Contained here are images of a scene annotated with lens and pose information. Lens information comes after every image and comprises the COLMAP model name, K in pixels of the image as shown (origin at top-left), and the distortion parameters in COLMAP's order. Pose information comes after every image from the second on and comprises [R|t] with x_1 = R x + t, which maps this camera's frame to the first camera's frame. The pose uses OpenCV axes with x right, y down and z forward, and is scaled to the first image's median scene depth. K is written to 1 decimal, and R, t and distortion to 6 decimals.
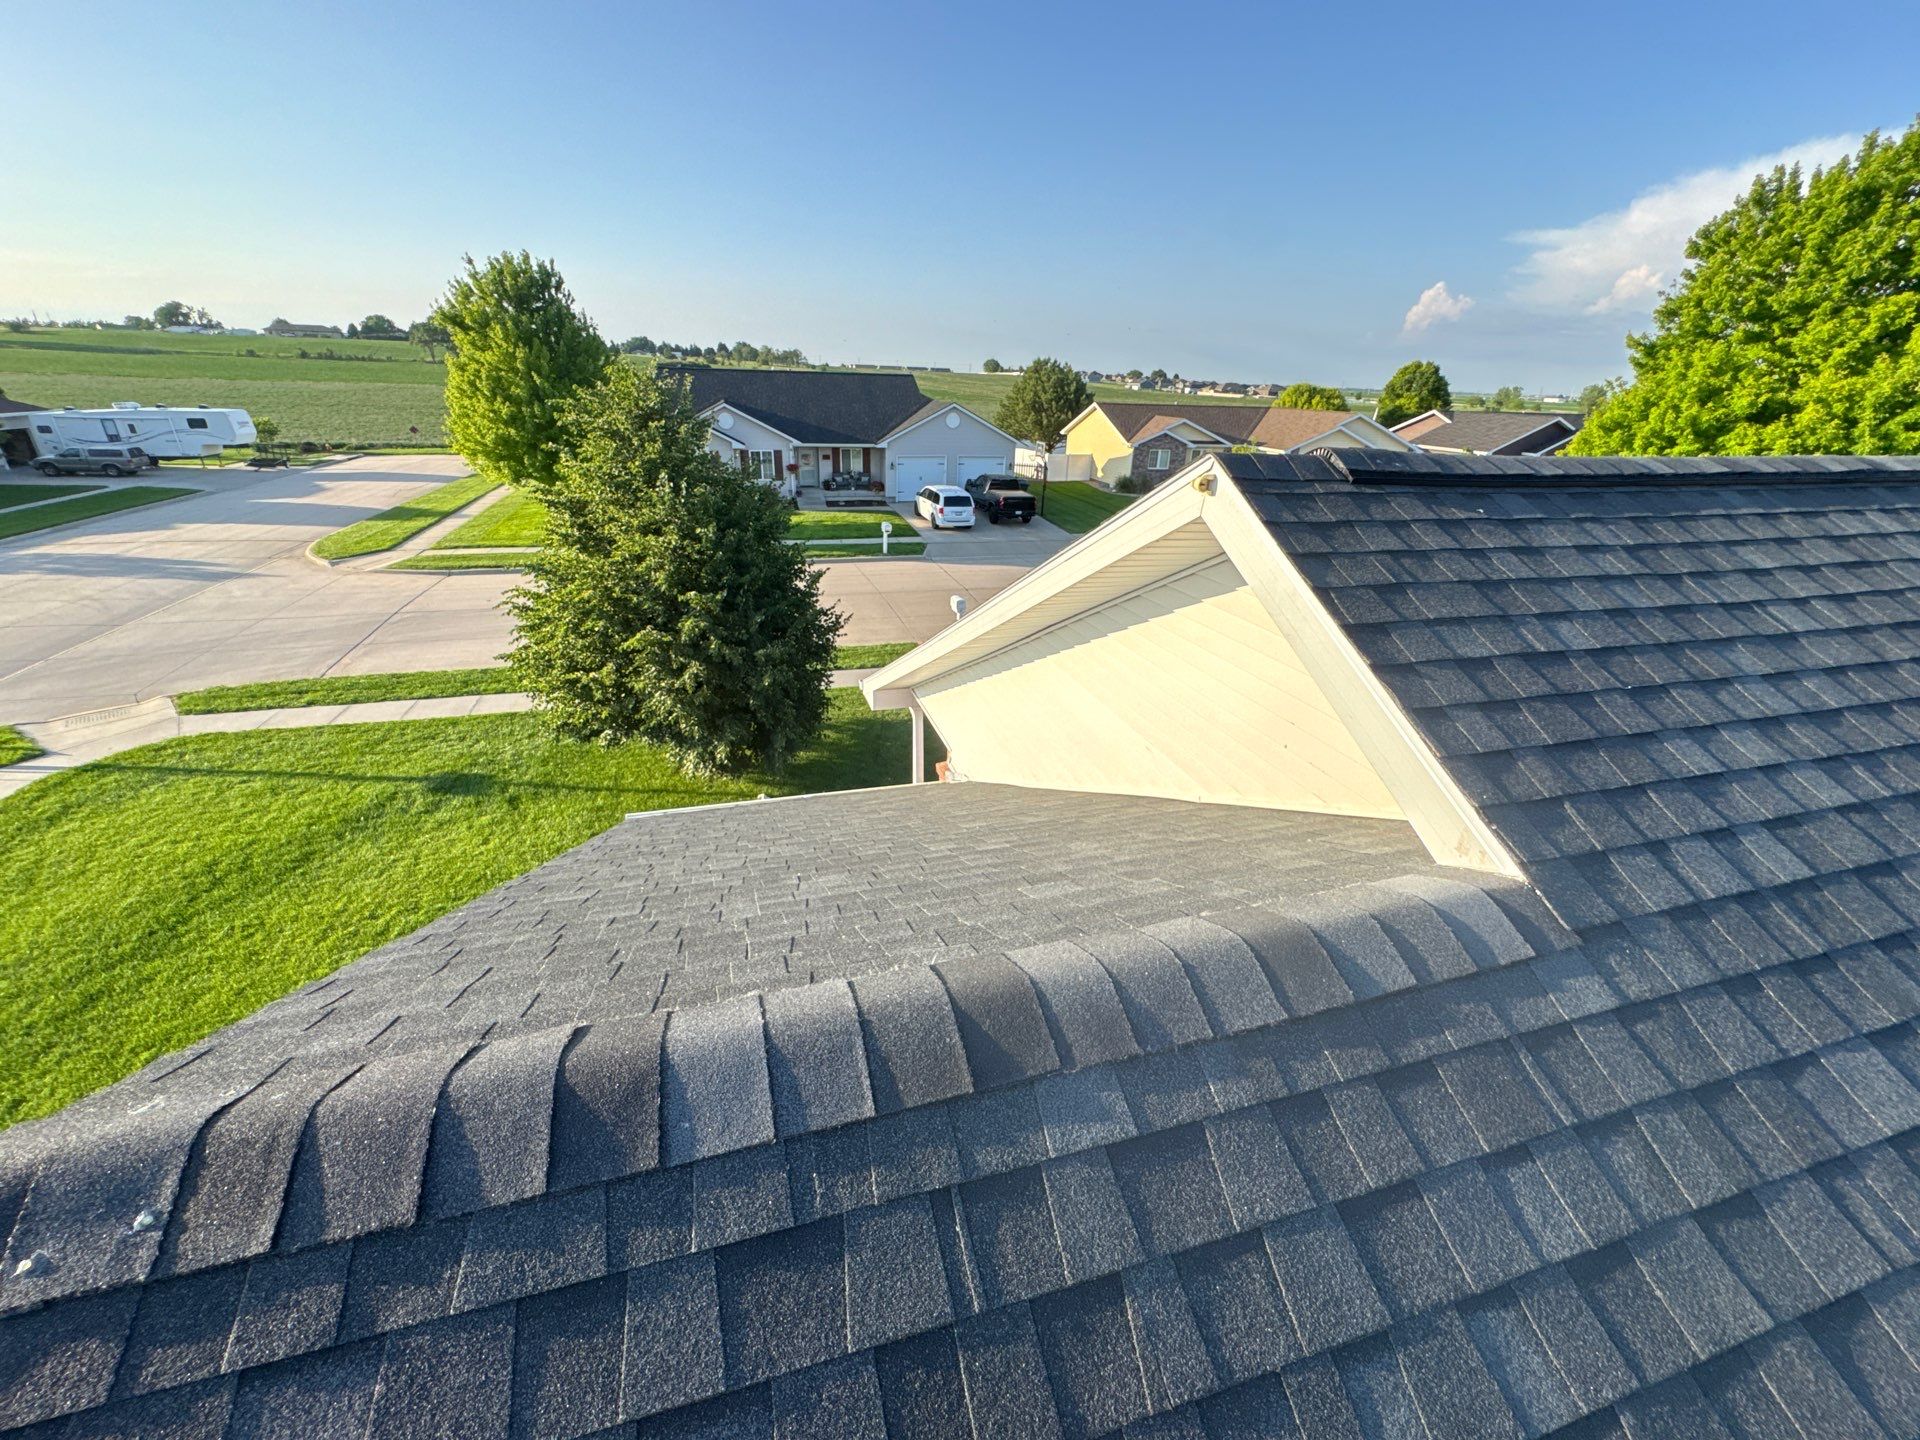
lens RADIAL K [[766.1, 0, 957.3], [0, 766.1, 715.6], [0, 0, 1]] dist [-0.003884, 0.000596]
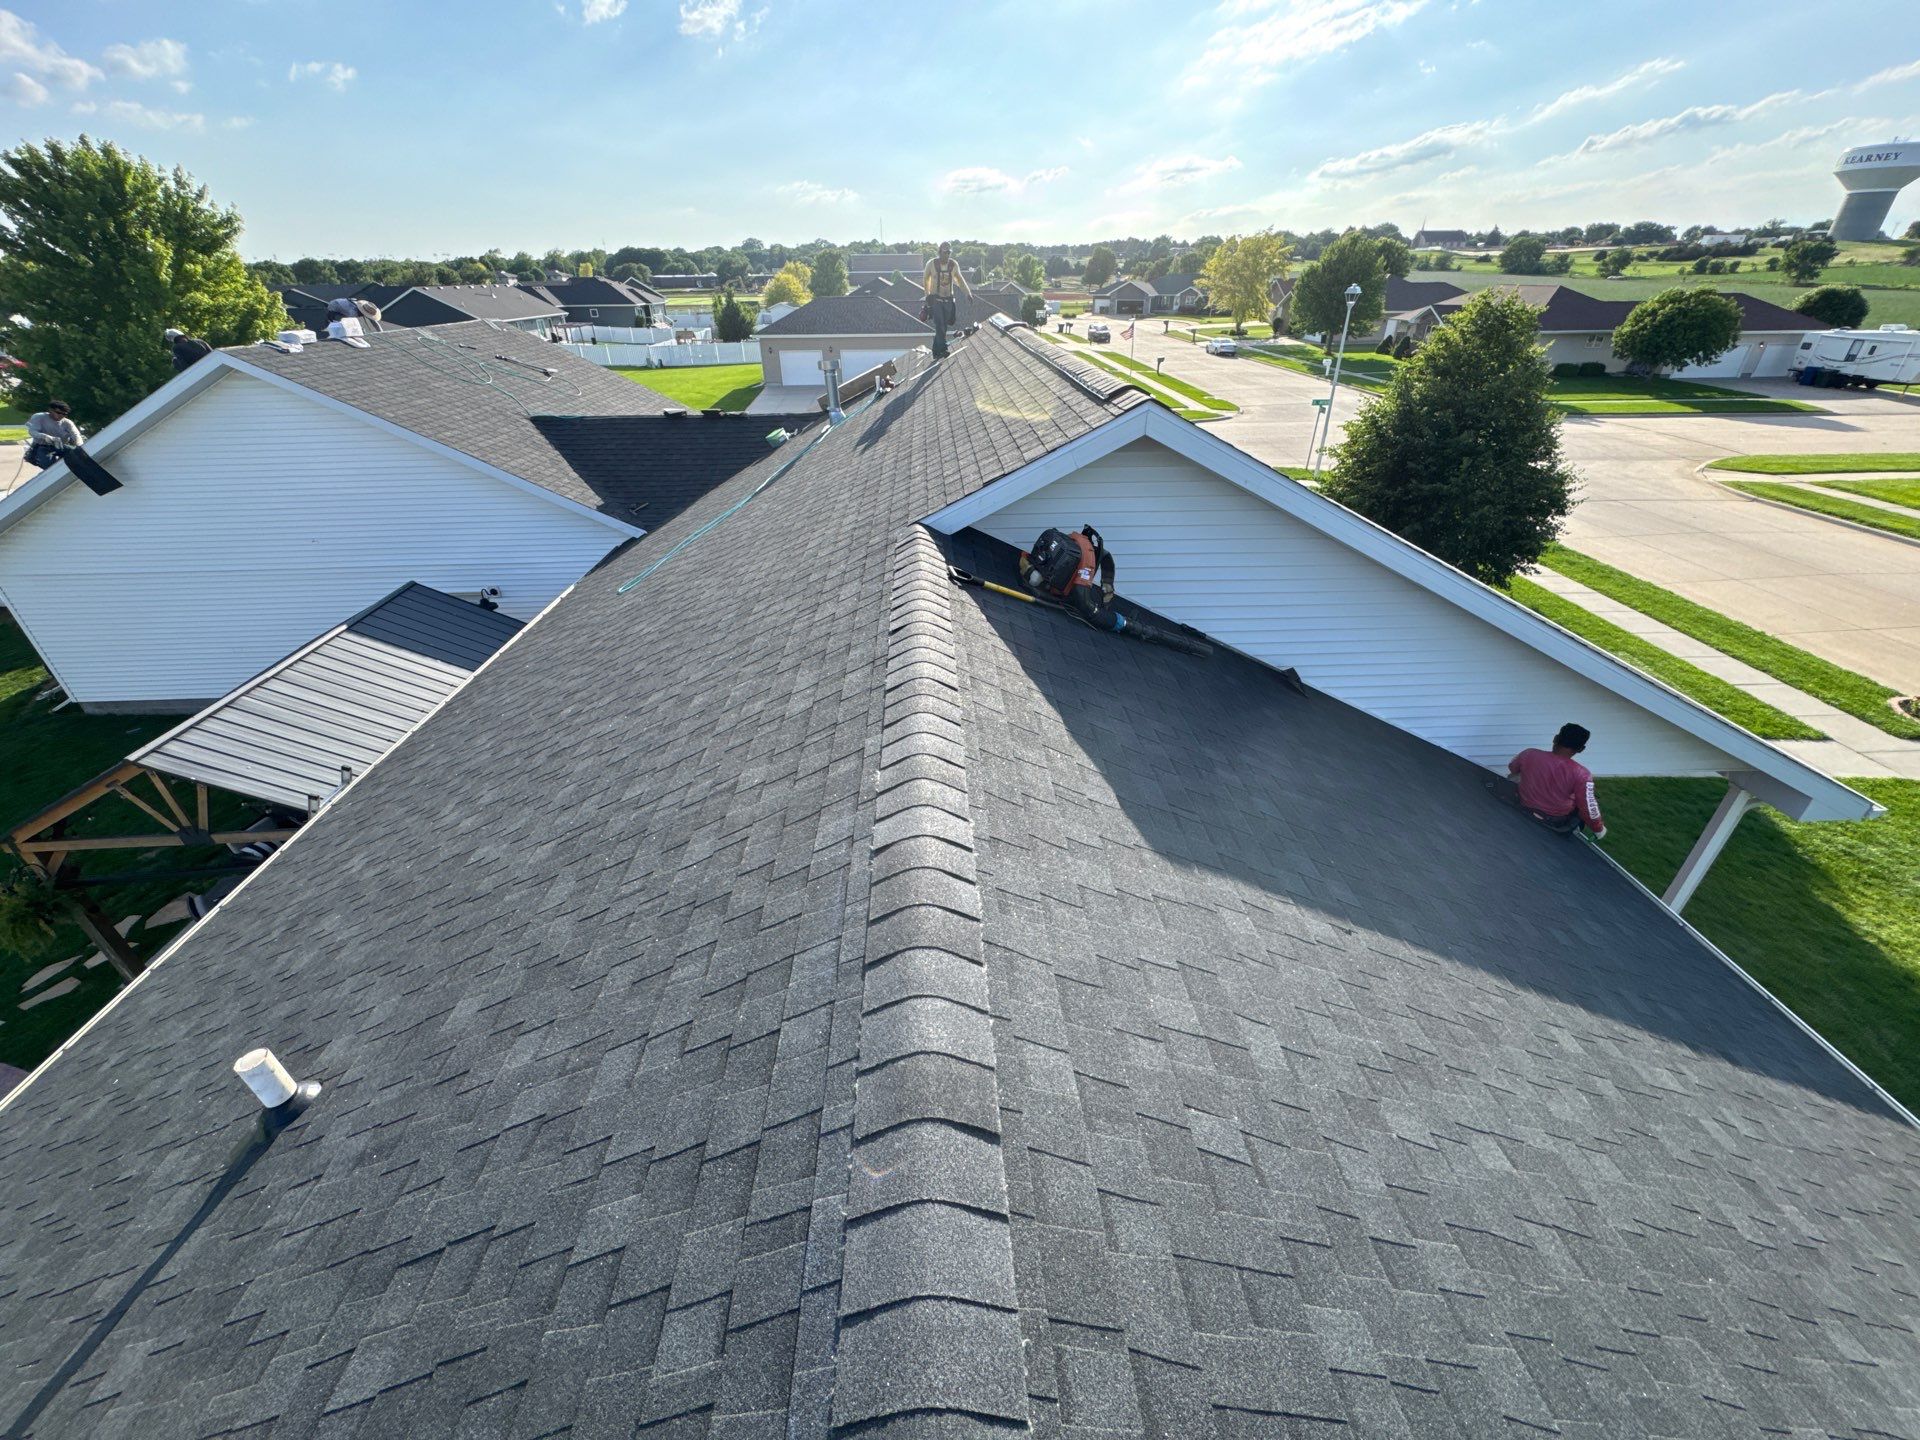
lens RADIAL K [[766.1, 0, 959.4], [0, 766.1, 723.4], [0, 0, 1]] dist [-0.003884, 0.000596]
pose [[-0.241733, 0.470244, -0.848785, 0.395988], [-0.392765, 0.752448, 0.528731, -0.055776], [0.887300, 0.461185, 0.002804, 0.128276]]
